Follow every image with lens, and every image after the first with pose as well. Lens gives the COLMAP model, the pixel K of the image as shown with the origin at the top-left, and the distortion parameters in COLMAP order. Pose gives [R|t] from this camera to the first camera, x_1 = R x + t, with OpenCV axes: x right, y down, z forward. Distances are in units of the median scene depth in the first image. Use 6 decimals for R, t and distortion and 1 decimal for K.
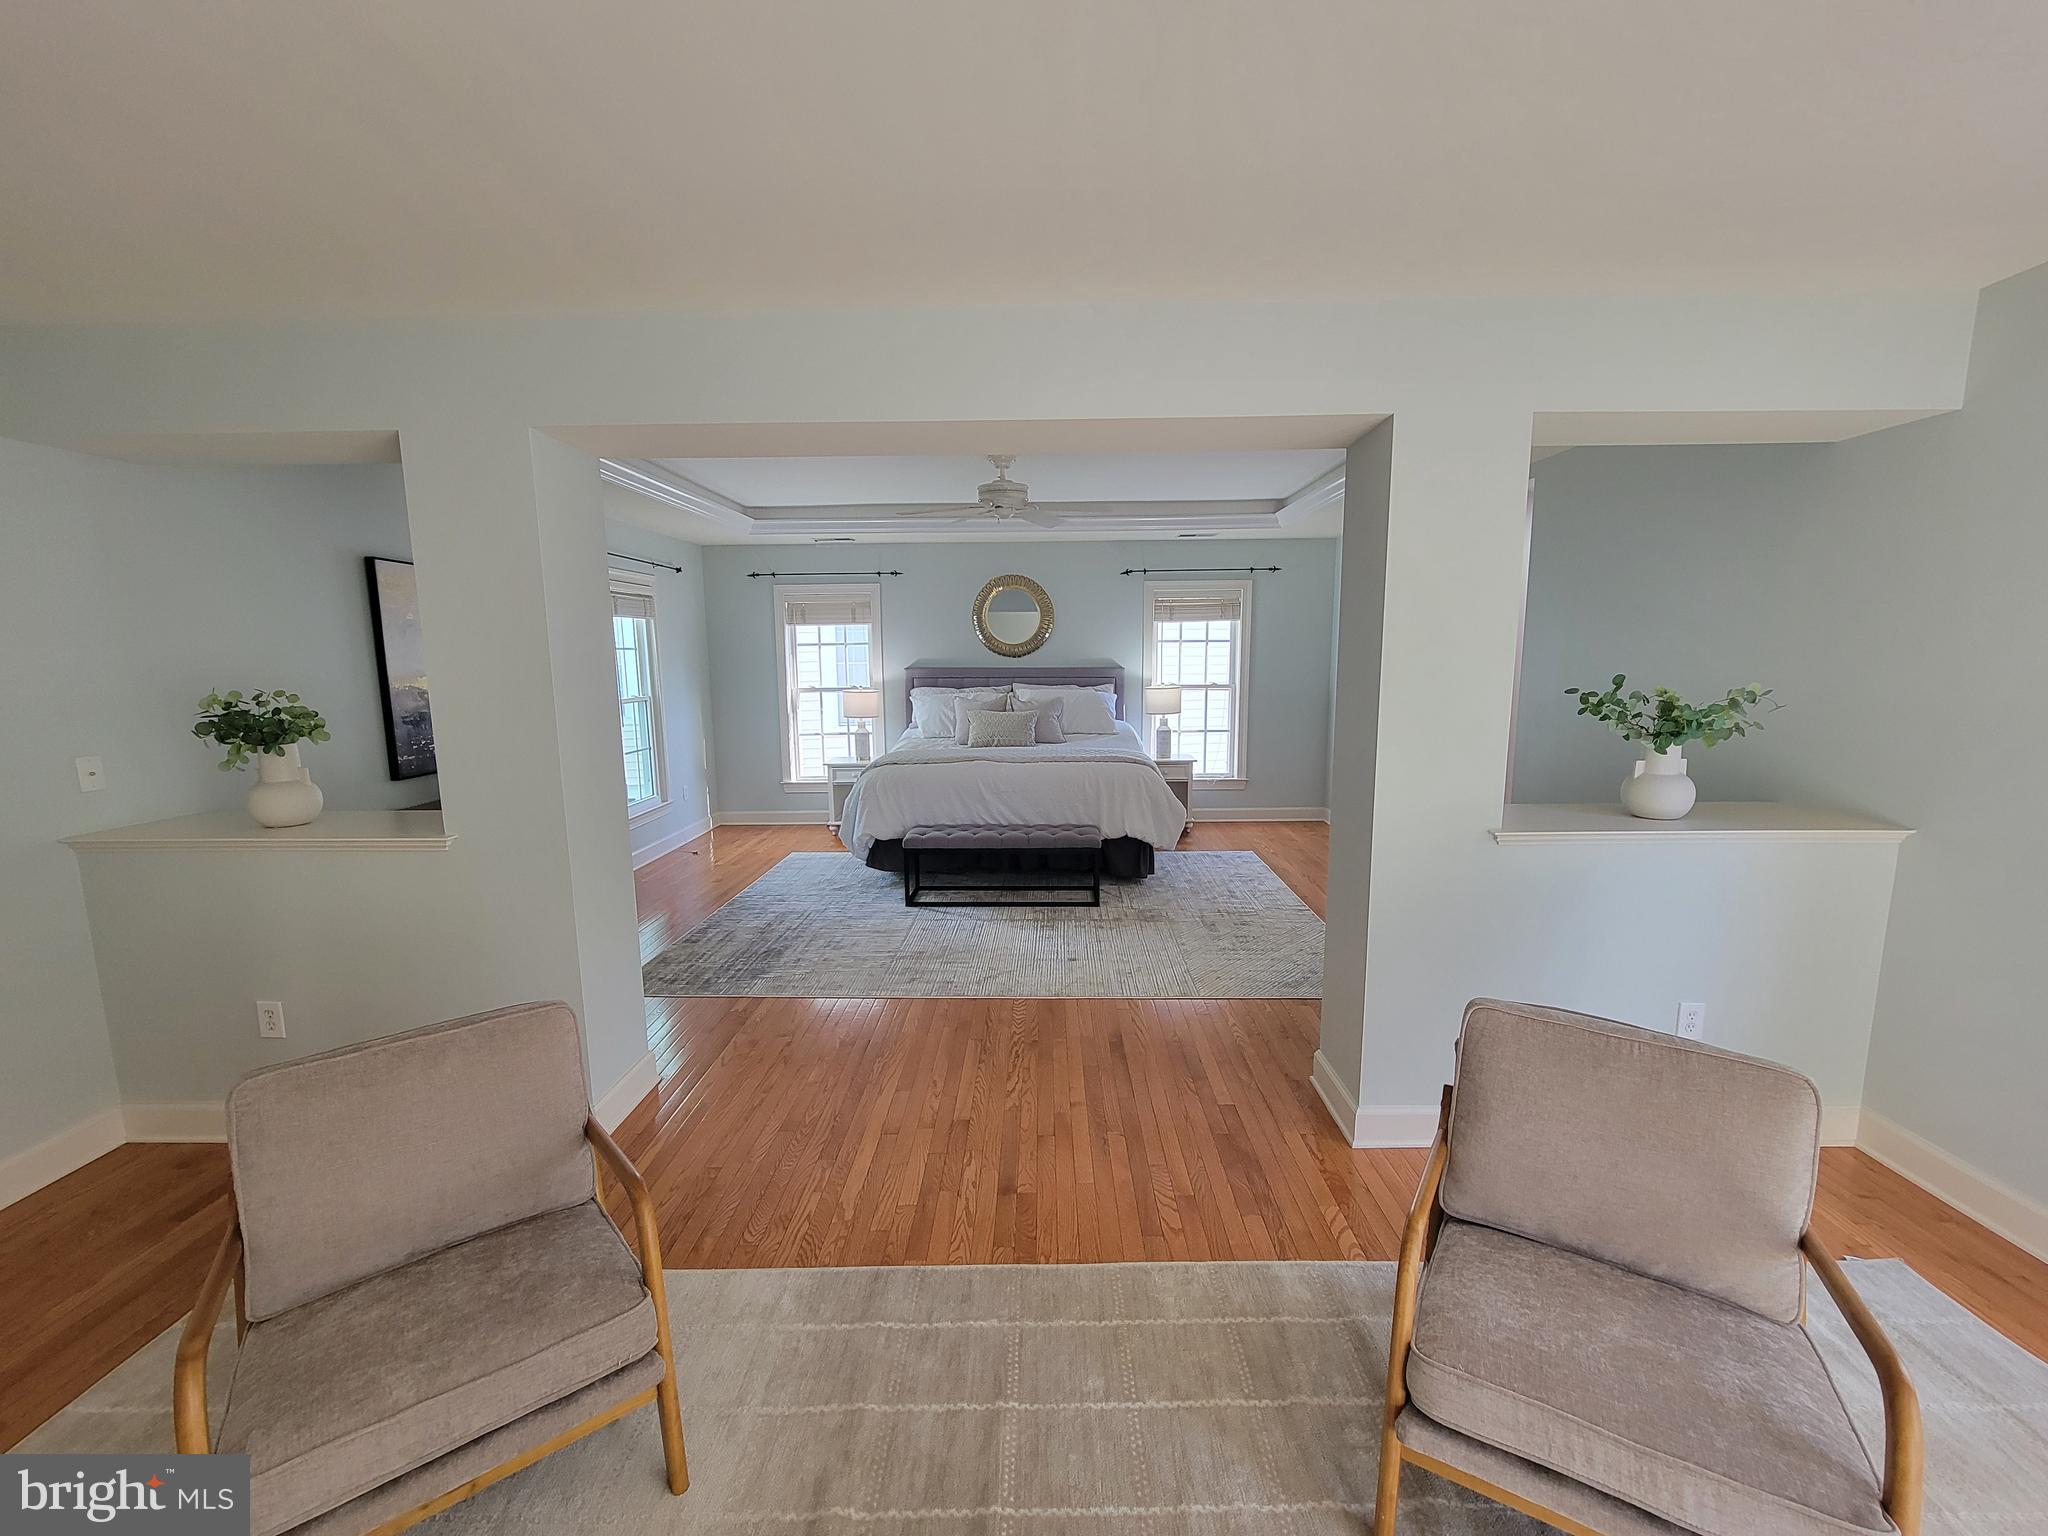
lens RADIAL K [[840.3, 0, 1031.5], [0, 840.3, 778.1], [0, 0, 1]] dist [-0.004588, -0.000106]
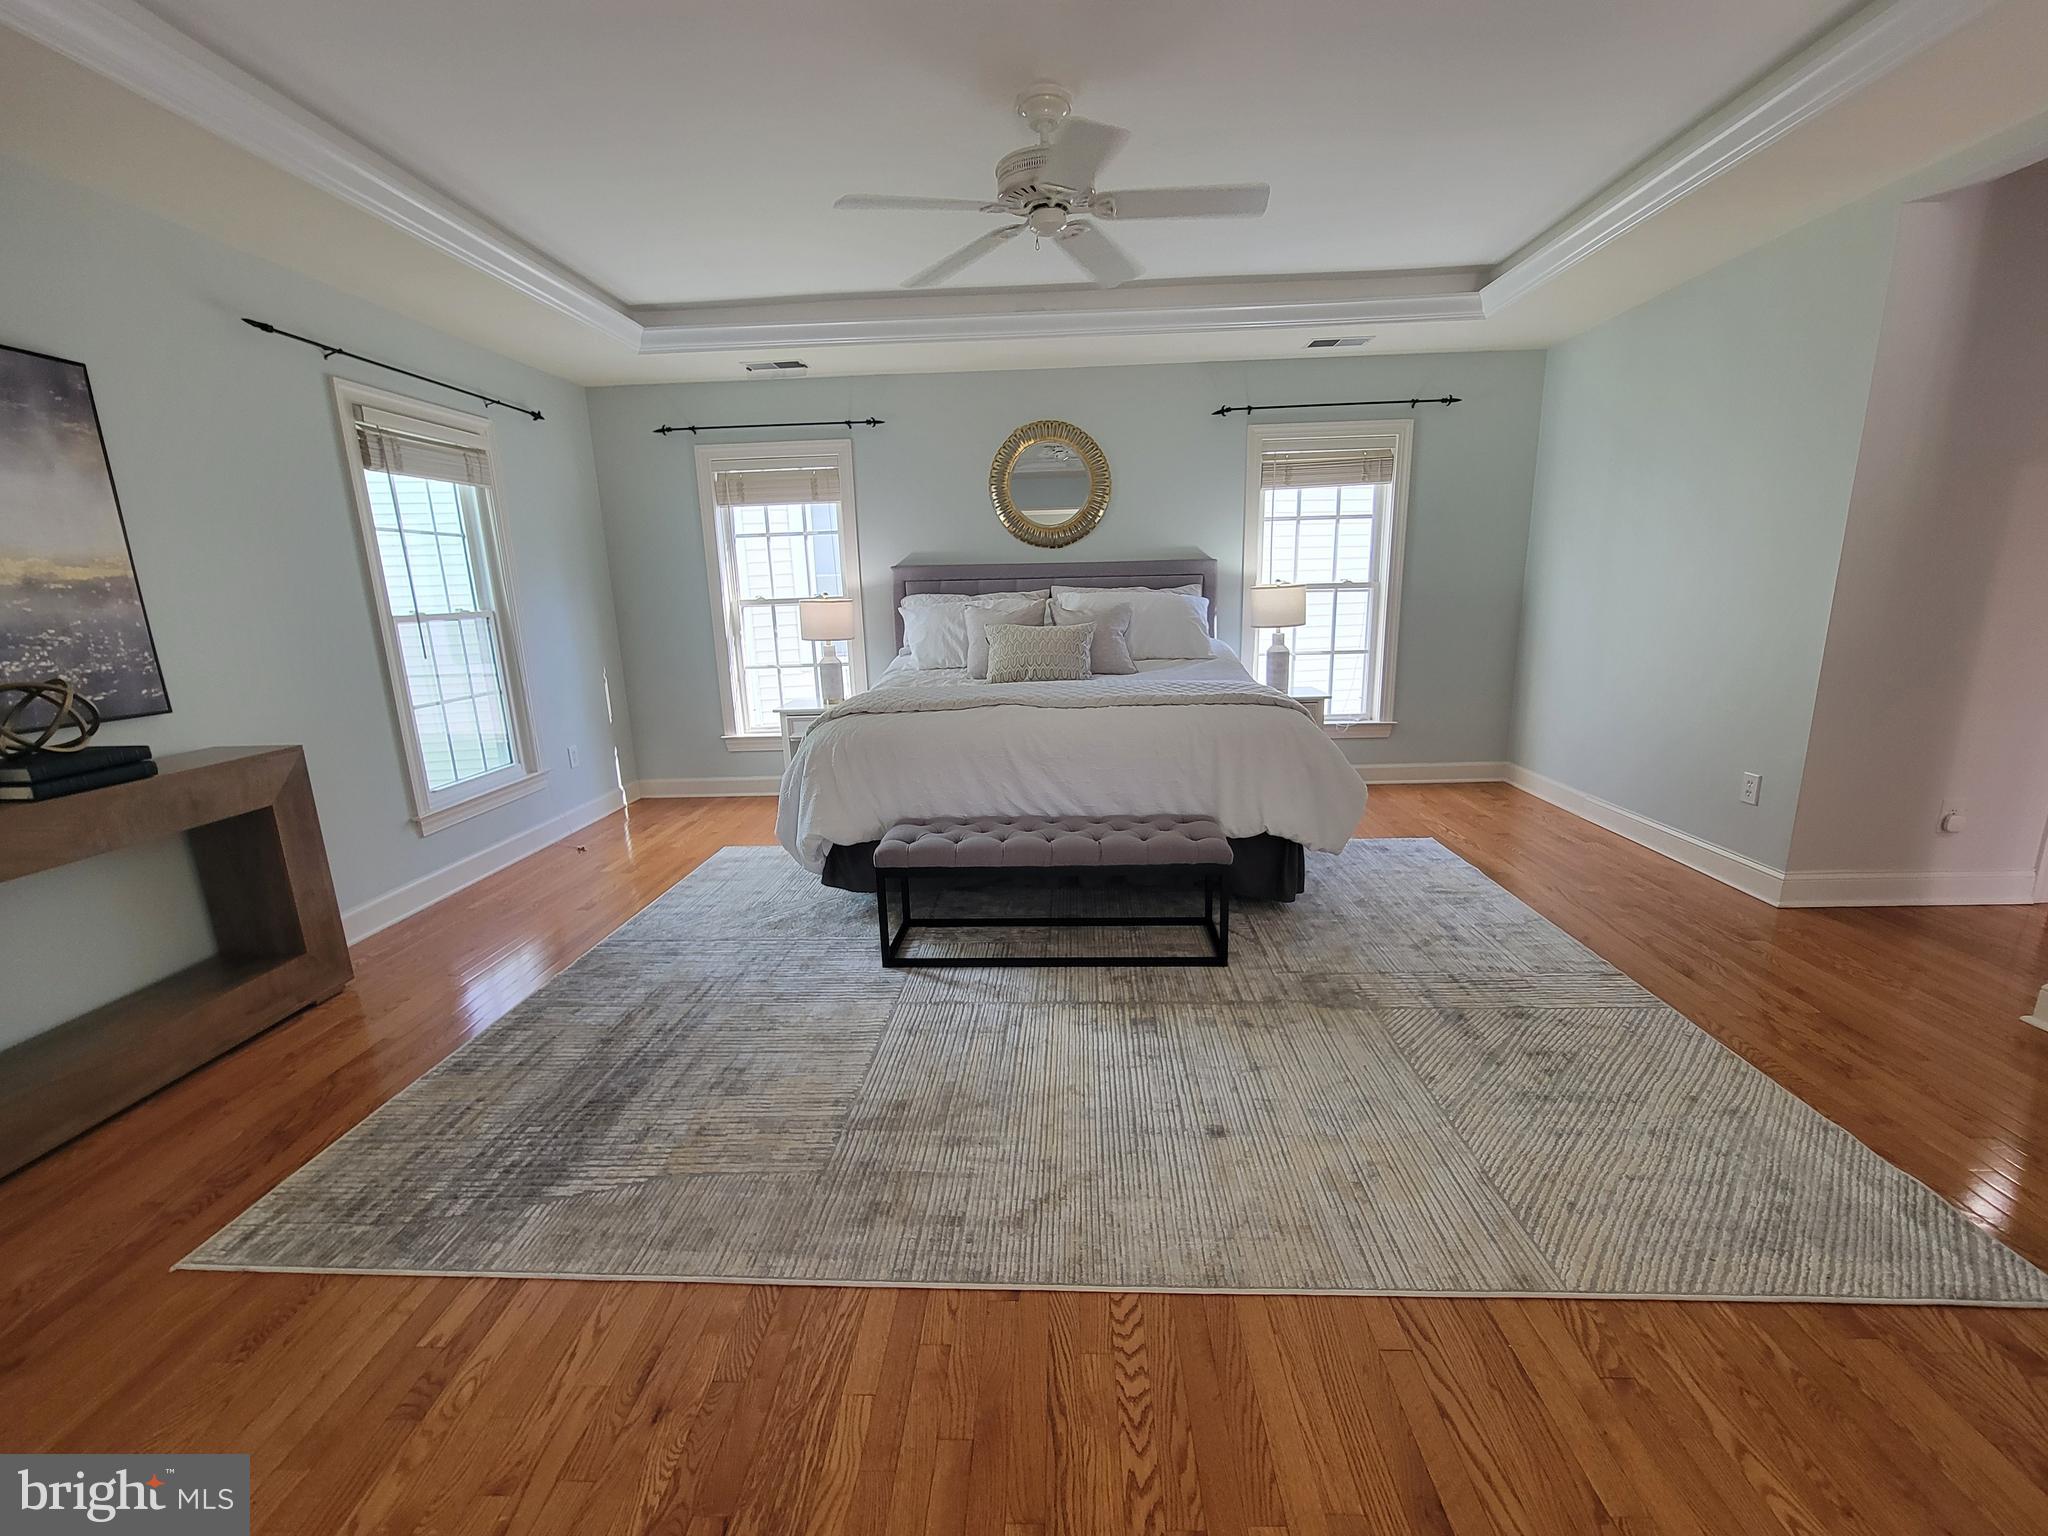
lens RADIAL K [[837.6, 0, 1029.0], [0, 837.6, 774.7], [0, 0, 1]] dist [-0.001626, -0.000290]
pose [[0.999549, -0.013730, -0.026721, -0.025584], [0.015722, 0.996996, 0.075837, -0.013389], [0.025599, -0.076223, 0.996762, 0.334867]]
